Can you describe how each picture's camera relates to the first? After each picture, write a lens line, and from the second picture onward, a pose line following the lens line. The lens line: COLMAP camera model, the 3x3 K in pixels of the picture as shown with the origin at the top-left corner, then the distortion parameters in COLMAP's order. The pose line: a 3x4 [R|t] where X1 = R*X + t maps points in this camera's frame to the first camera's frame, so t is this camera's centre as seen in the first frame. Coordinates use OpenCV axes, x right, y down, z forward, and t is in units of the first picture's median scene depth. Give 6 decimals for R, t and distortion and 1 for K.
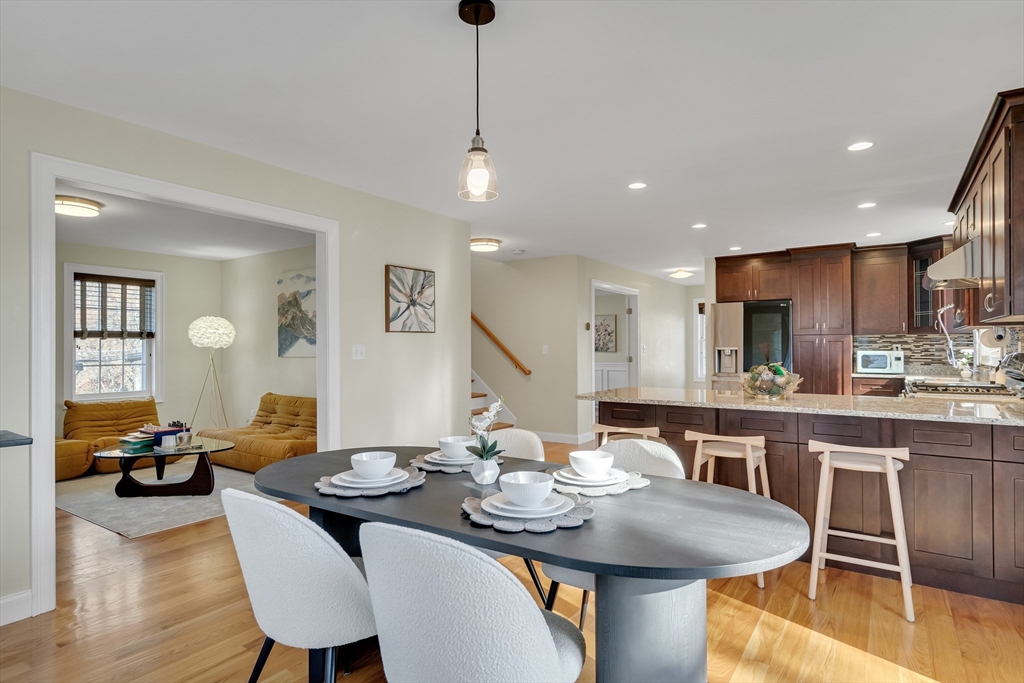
lens RADIAL K [[549.6, 0, 512.0], [0, 549.6, 341.5], [0, 0, 1]] dist [0.001827, 0.001030]
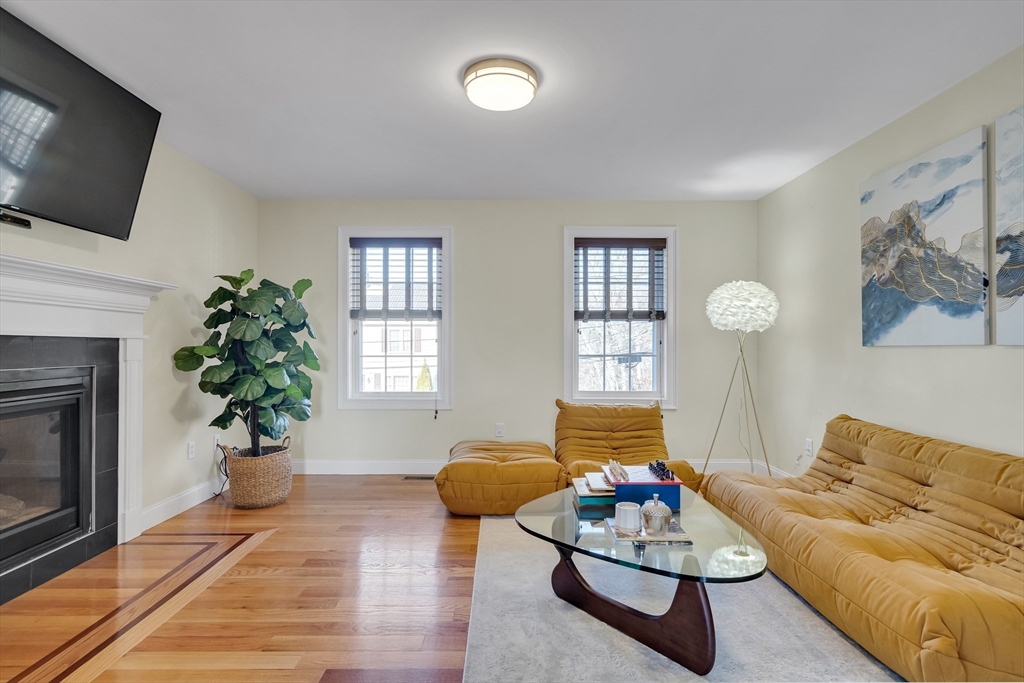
lens RADIAL K [[507.1, 0, 512.2], [0, 507.1, 346.7], [0, 0, 1]] dist [0.003648, 0.002235]
pose [[0.570733, 0.005886, -0.821115, -0.231763], [0.007533, 0.999895, 0.012403, 0.021121], [0.821101, -0.013264, 0.570629, 0.481506]]
